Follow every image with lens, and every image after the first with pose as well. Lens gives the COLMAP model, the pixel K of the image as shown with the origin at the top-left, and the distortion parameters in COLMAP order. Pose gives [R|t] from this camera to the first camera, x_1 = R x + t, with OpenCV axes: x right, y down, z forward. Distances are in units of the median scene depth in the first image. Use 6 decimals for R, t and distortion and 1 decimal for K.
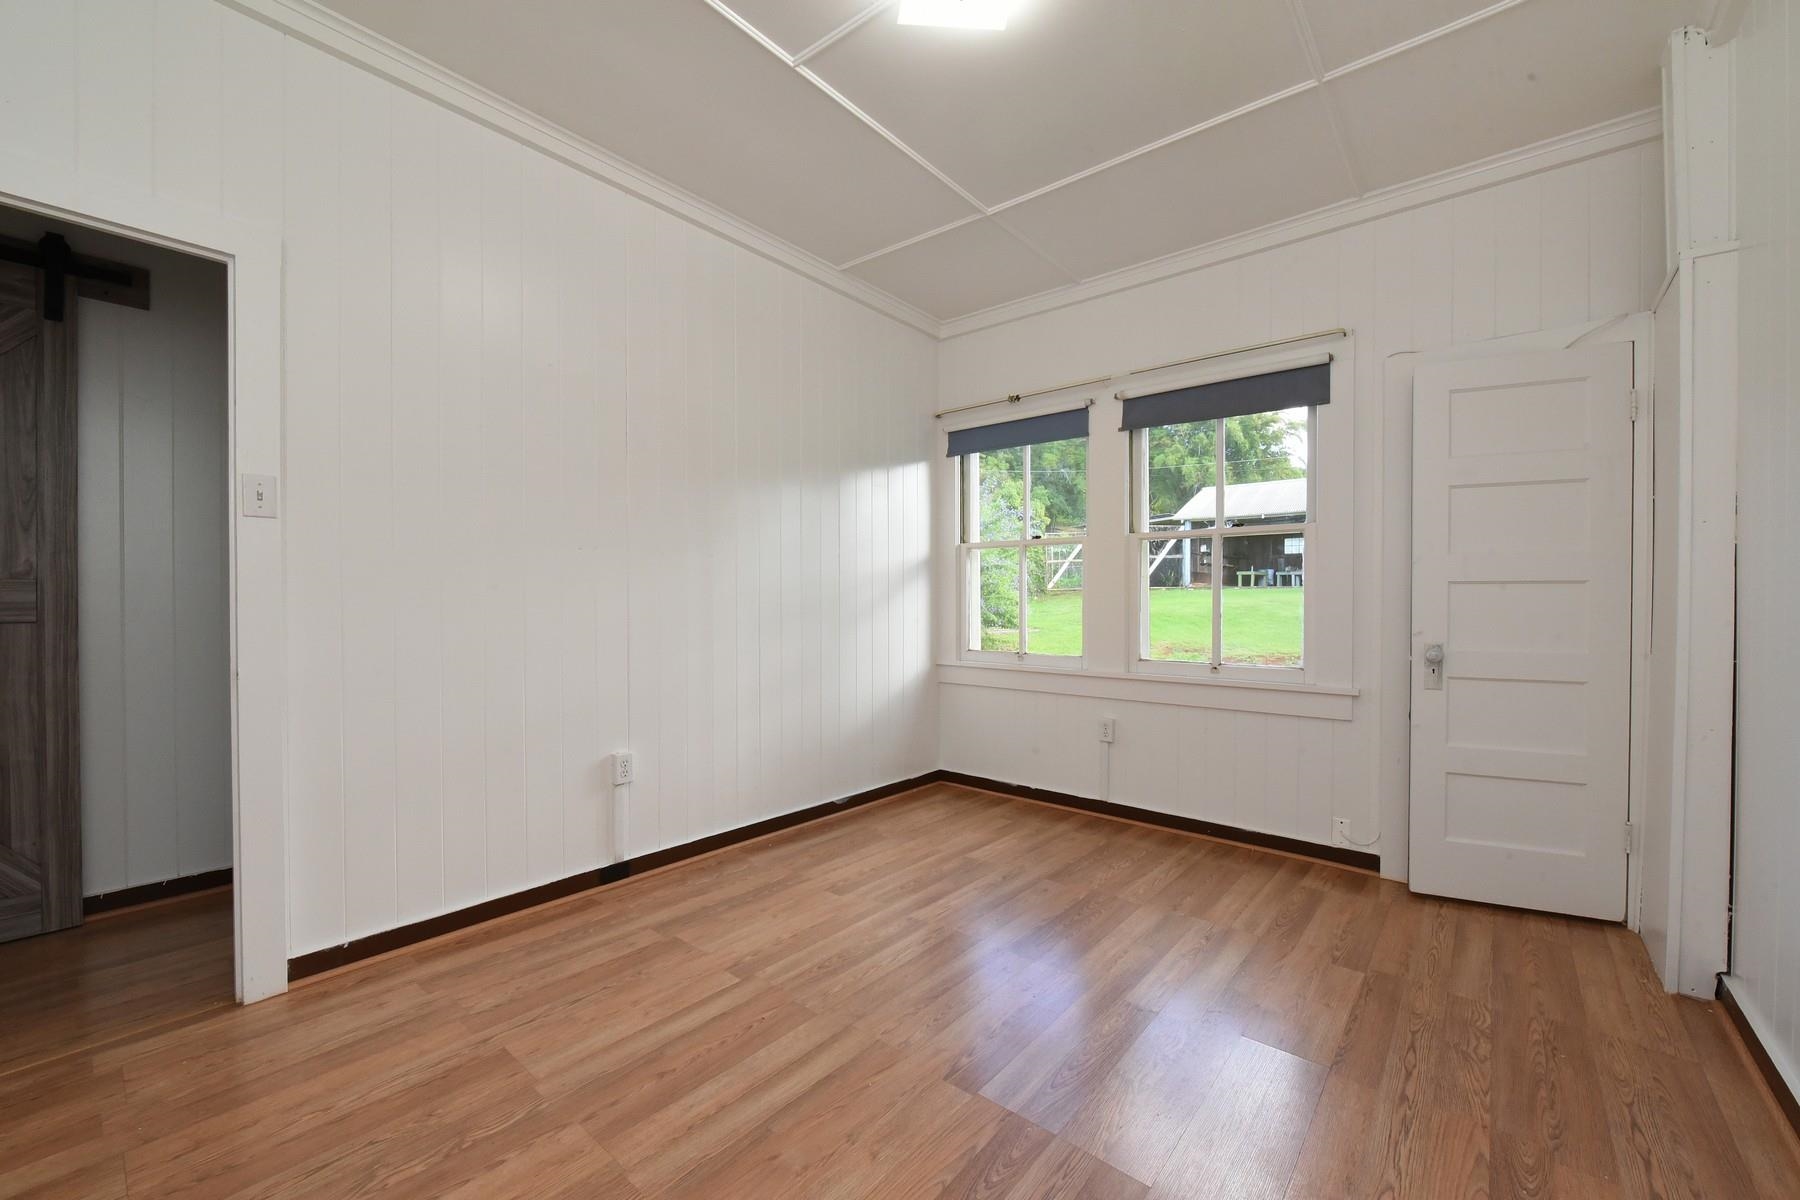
lens RADIAL K [[722.1, 0, 941.9], [0, 722.1, 610.4], [0, 0, 1]] dist [-0.012109, 0.000066]
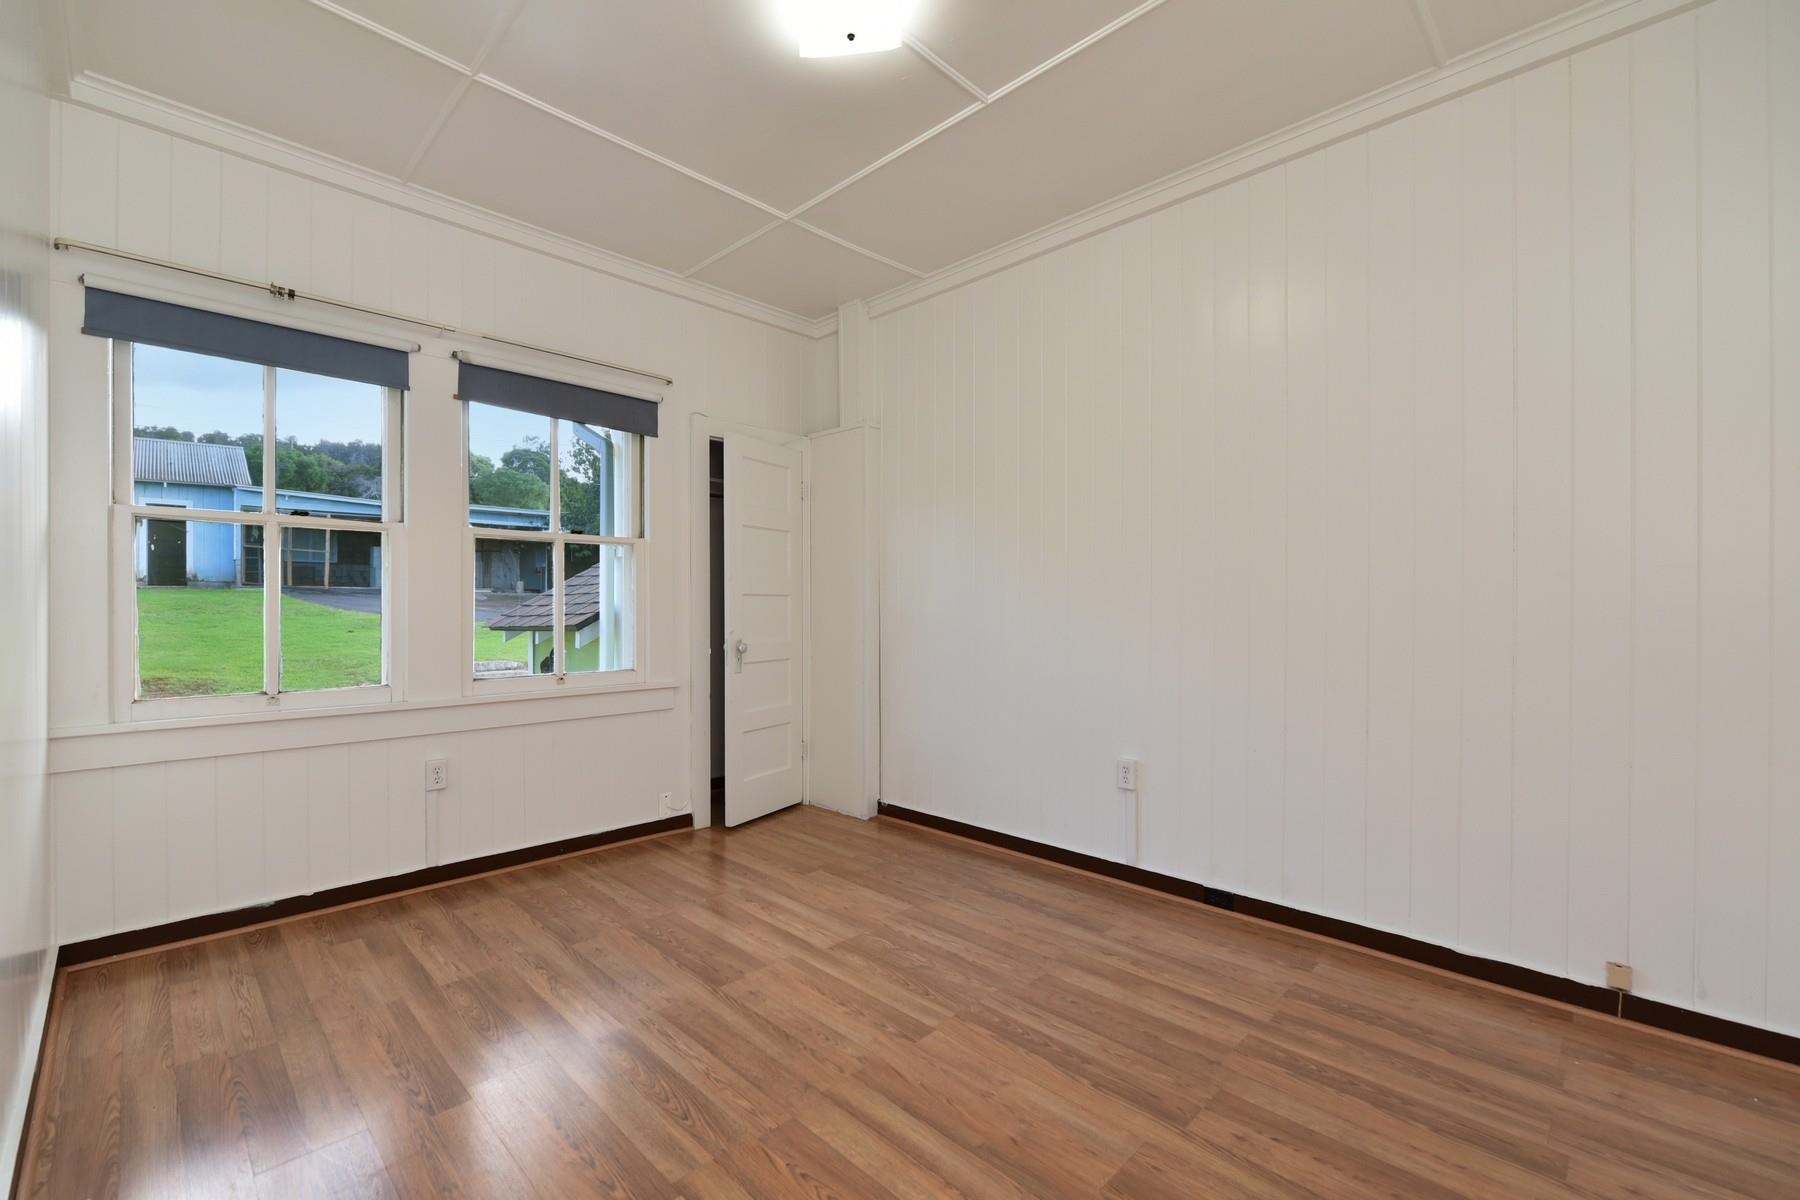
lens RADIAL K [[750.4, 0, 912.4], [0, 750.4, 601.7], [0, 0, 1]] dist [0.004109, -0.002443]
pose [[0.092091, 0.002349, 0.995748, -0.627035], [0.013619, 0.999901, -0.003619, -0.012849], [-0.995657, 0.013894, 0.092050, 0.480703]]
